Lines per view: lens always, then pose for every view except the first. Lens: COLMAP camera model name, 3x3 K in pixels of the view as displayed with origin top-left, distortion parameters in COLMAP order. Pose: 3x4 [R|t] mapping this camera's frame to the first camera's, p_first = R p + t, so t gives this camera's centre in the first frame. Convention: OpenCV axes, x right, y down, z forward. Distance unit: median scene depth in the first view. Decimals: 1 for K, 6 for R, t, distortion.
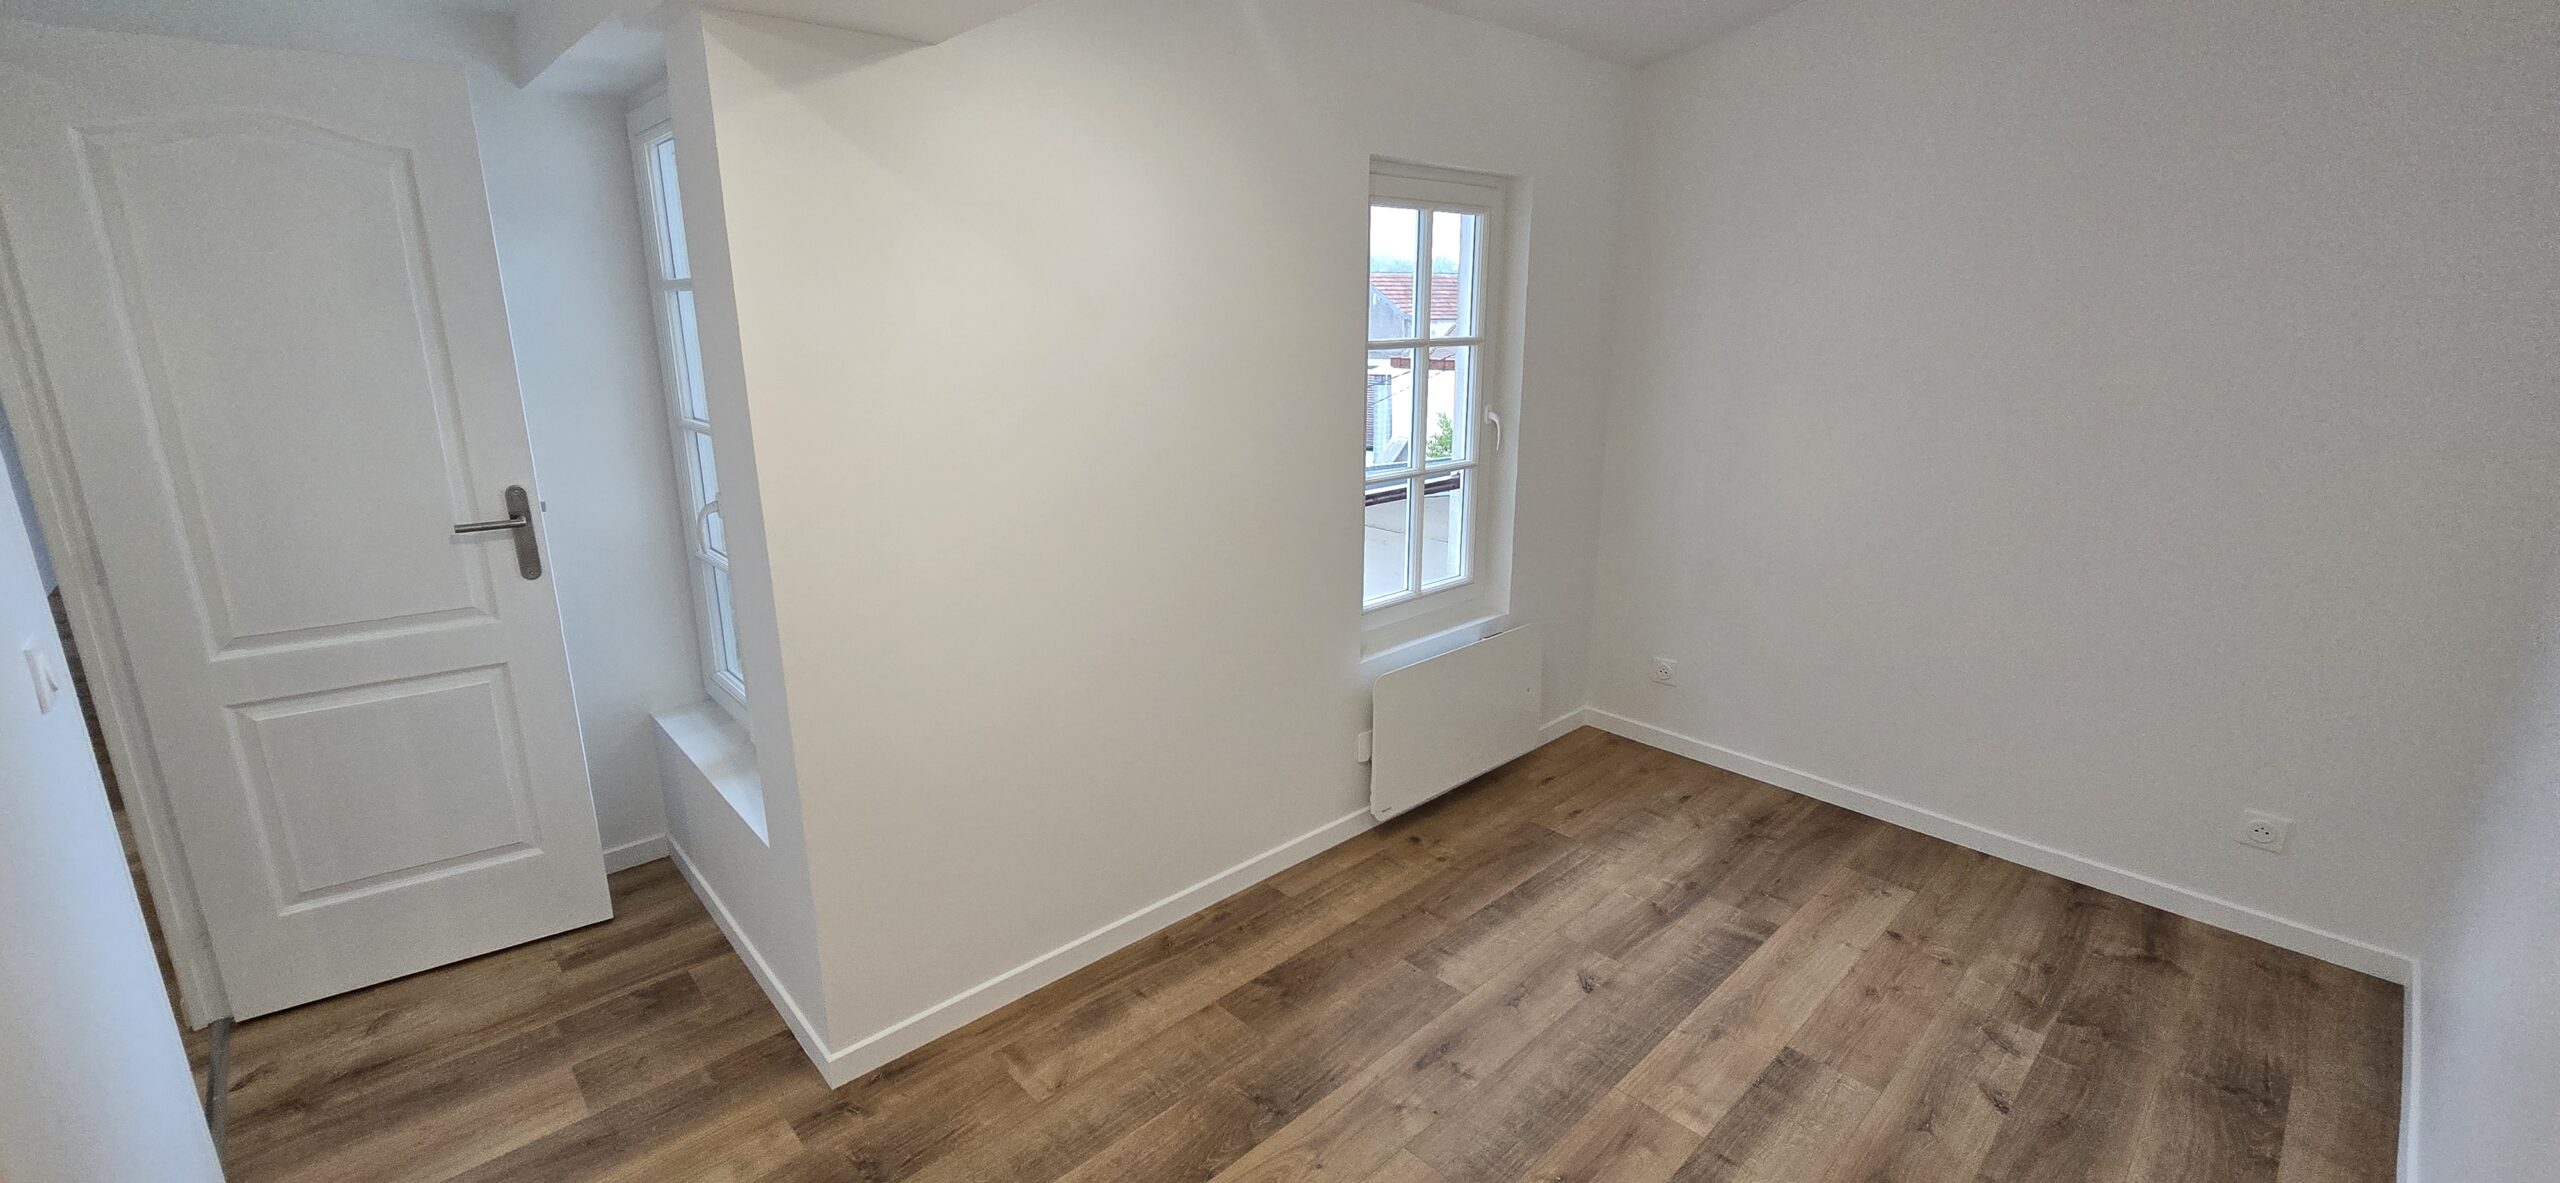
lens RADIAL K [[1040.5, 0, 1276.5], [0, 1040.5, 578.1], [0, 0, 1]] dist [-0.000005, -0.000431]
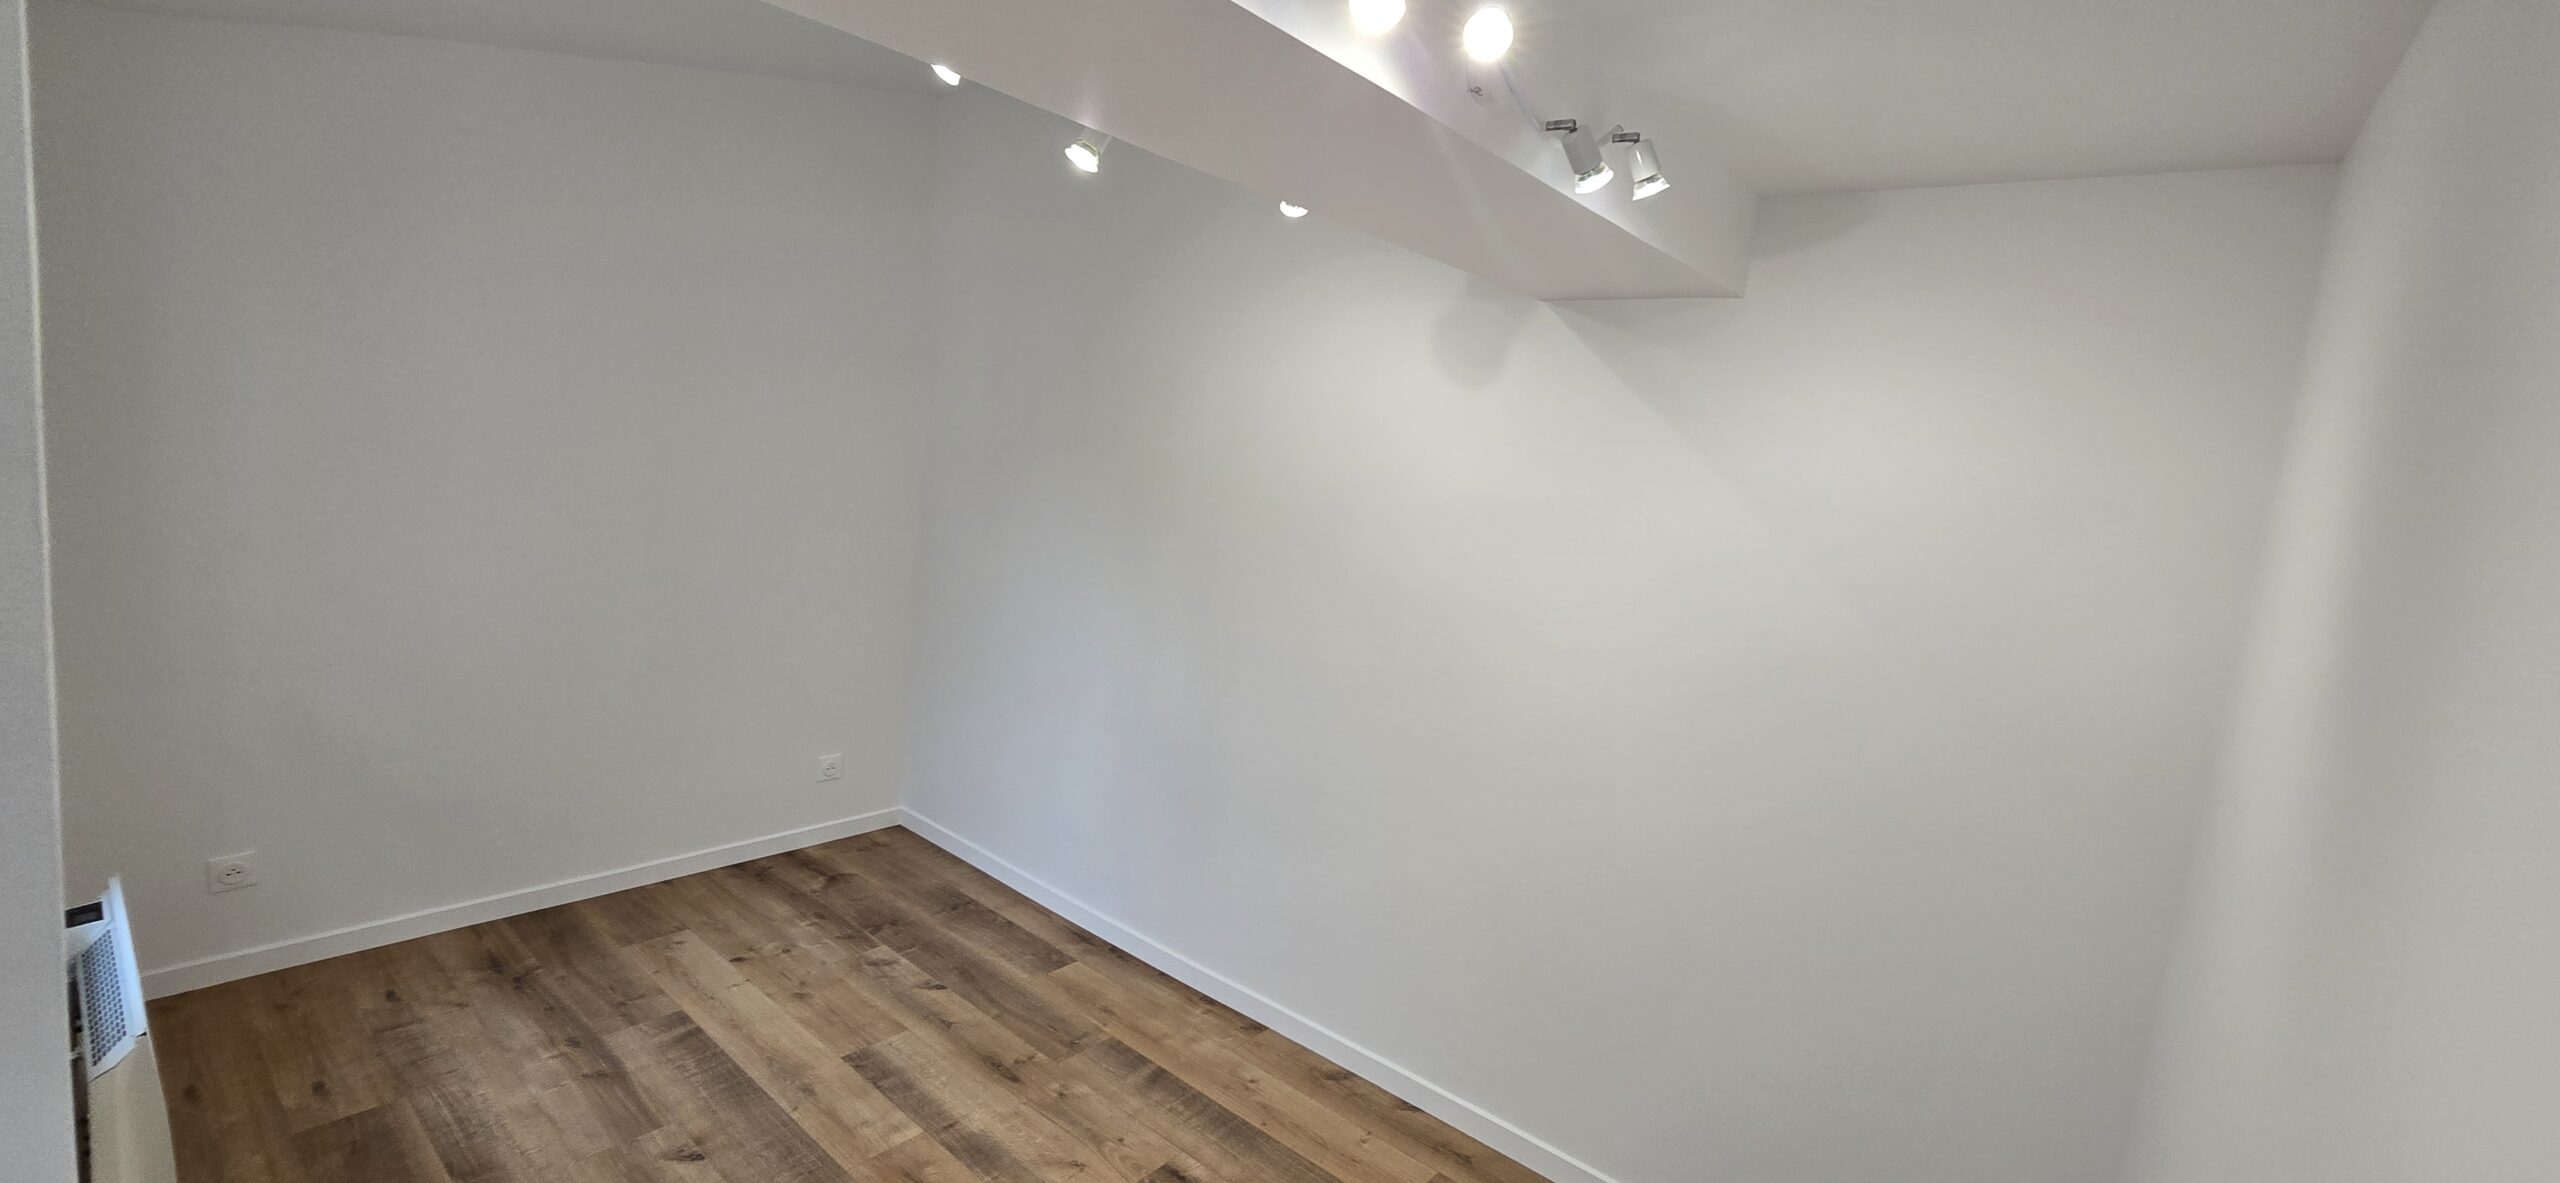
lens RADIAL K [[1040.5, 0, 1278.8], [0, 1040.5, 587.6], [0, 0, 1]] dist [-0.000005, -0.000431]
pose [[-0.115384, -0.146964, 0.982389, -0.529133], [0.158059, 0.973677, 0.164225, -0.144660], [-0.980665, 0.174225, -0.089117, 0.454384]]
